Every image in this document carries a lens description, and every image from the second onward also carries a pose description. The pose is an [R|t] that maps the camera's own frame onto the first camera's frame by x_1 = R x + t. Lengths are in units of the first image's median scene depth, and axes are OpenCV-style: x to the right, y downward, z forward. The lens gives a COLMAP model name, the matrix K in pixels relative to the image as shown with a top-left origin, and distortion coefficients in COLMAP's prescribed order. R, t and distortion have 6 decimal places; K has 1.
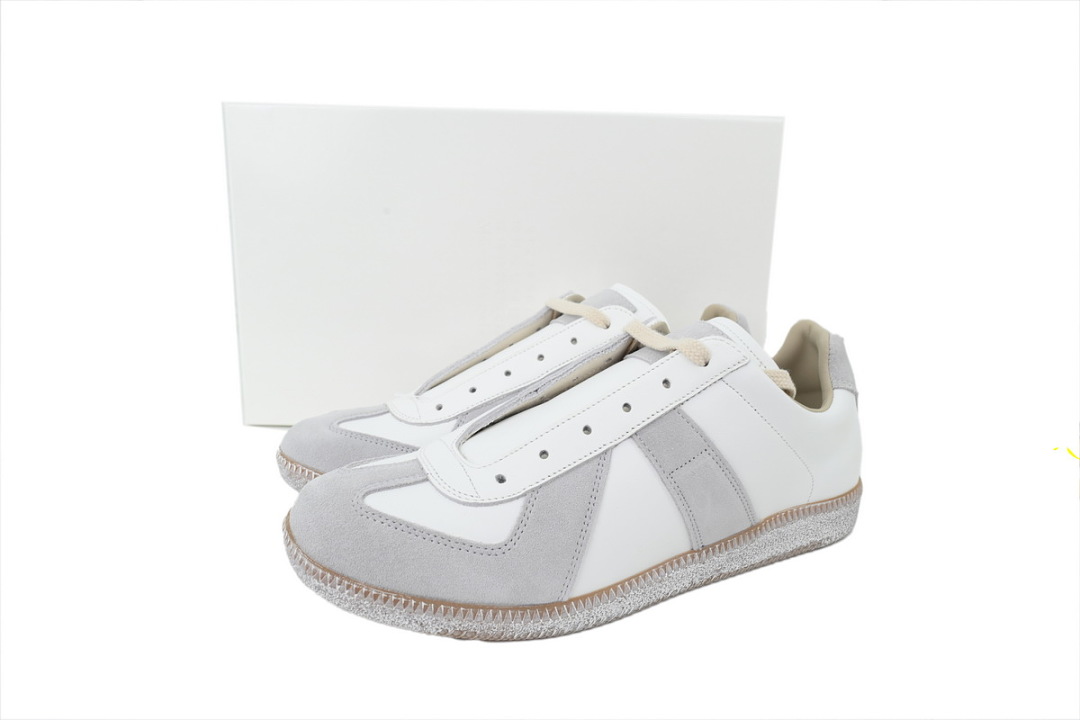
lens RADIAL K [[740.7, 0, 540.0], [0, 740.7, 360.0], [0, 0, 1]] dist [0.042151, -0.000507]
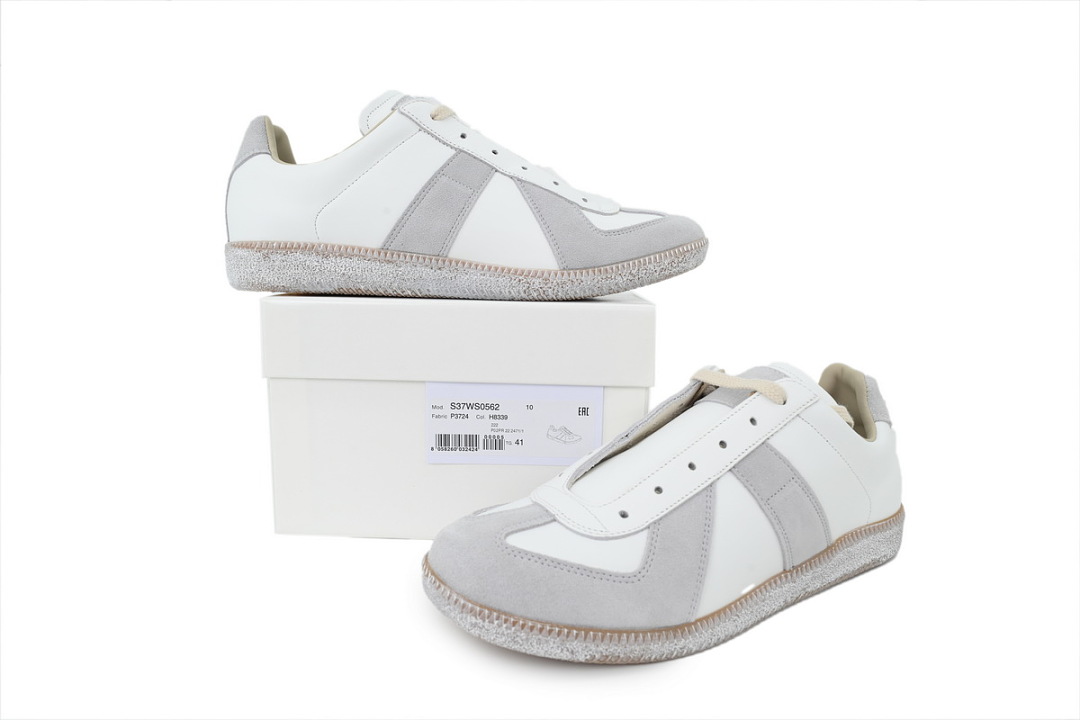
lens RADIAL K [[740.7, 0, 540.0], [0, 740.7, 360.0], [0, 0, 1]] dist [0.042151, -0.000507]
pose [[0.993878, -0.045671, 0.100598, -0.274341], [0.054747, 0.994491, -0.089389, 0.022792], [-0.095962, 0.094350, 0.990903, -0.109380]]
